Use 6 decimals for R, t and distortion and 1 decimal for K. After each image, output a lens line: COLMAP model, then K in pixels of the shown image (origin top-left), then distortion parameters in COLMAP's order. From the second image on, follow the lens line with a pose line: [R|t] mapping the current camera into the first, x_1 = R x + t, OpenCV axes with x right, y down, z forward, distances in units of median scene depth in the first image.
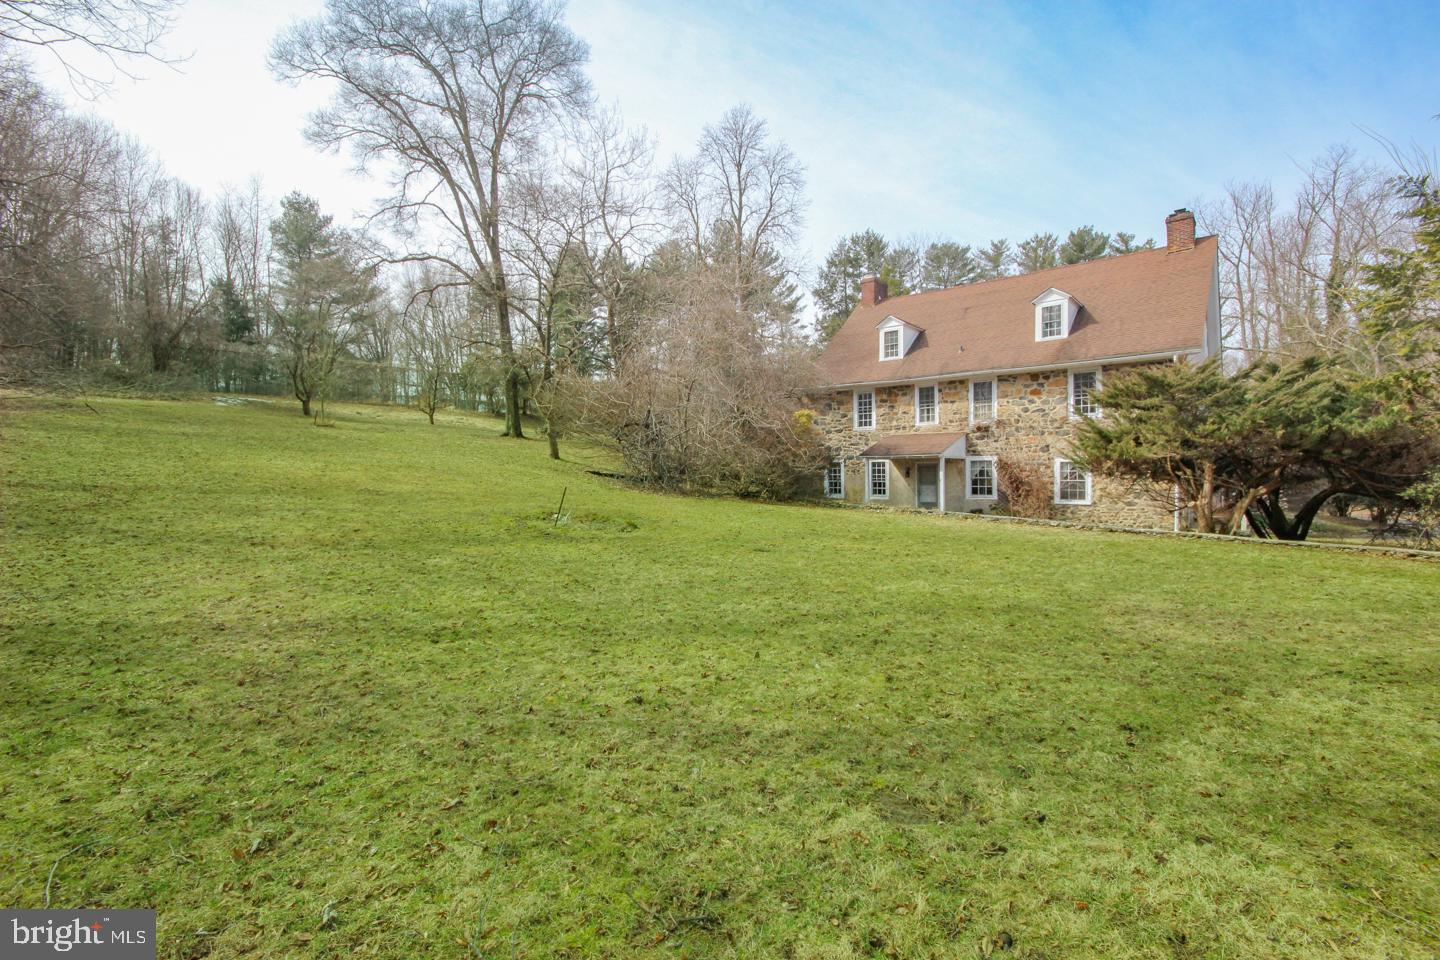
lens RADIAL K [[671.3, 0, 719.4], [0, 671.3, 474.9], [0, 0, 1]] dist [-0.002102, 0.000098]
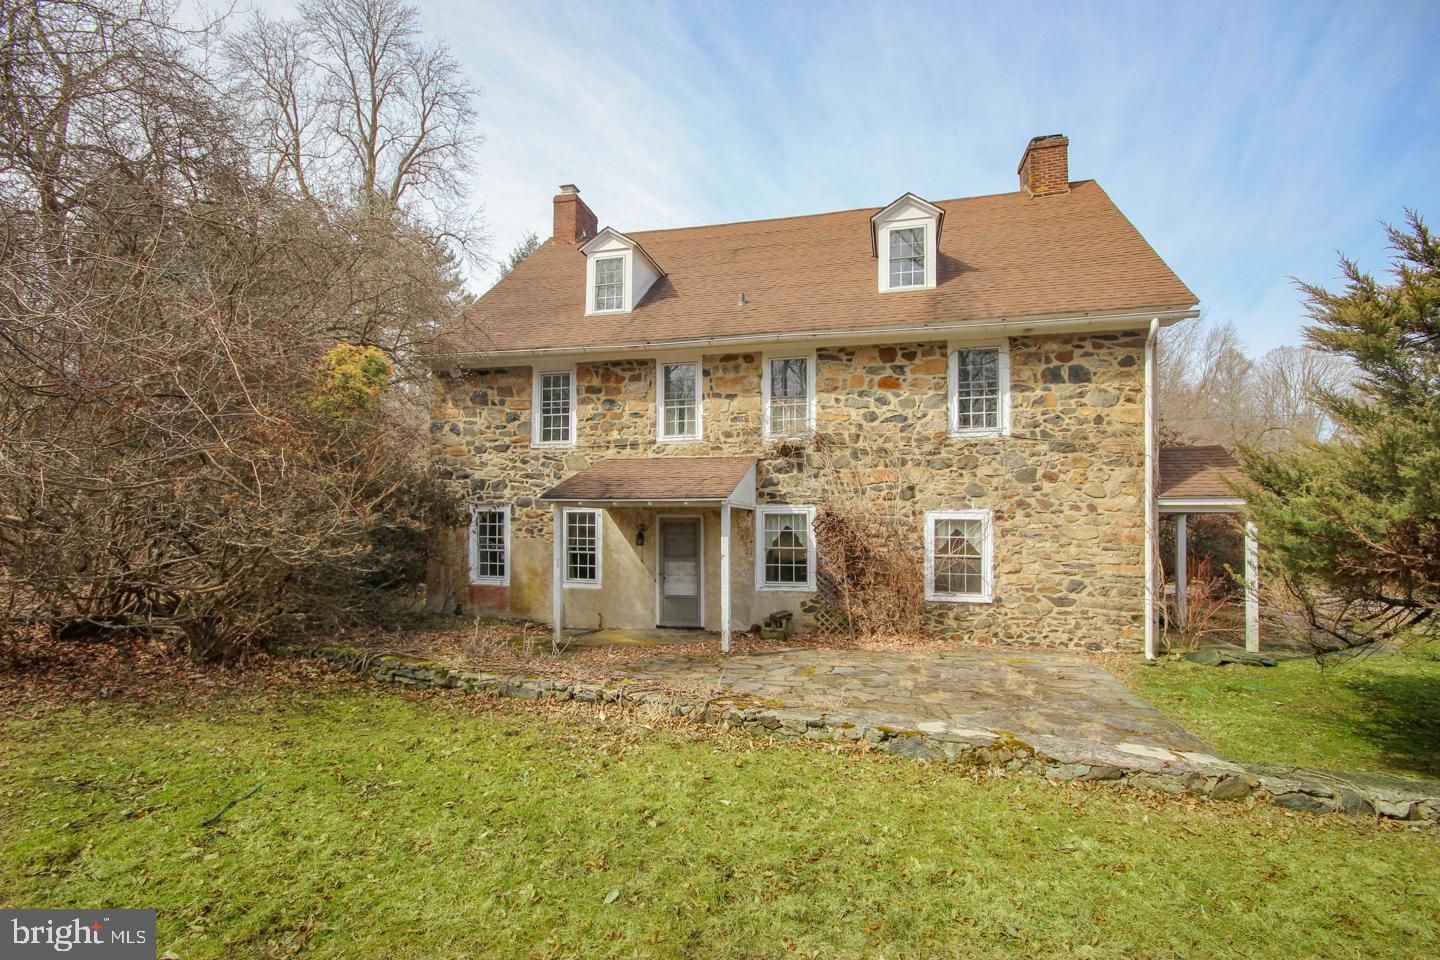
lens RADIAL K [[671.3, 0, 725.6], [0, 671.3, 514.4], [0, 0, 1]] dist [-0.002102, 0.000098]
pose [[0.896489, 0.015658, 0.442790, 0.119599], [-0.009523, 0.999825, -0.016074, -0.011827], [-0.442964, 0.010193, 0.896481, 0.538301]]
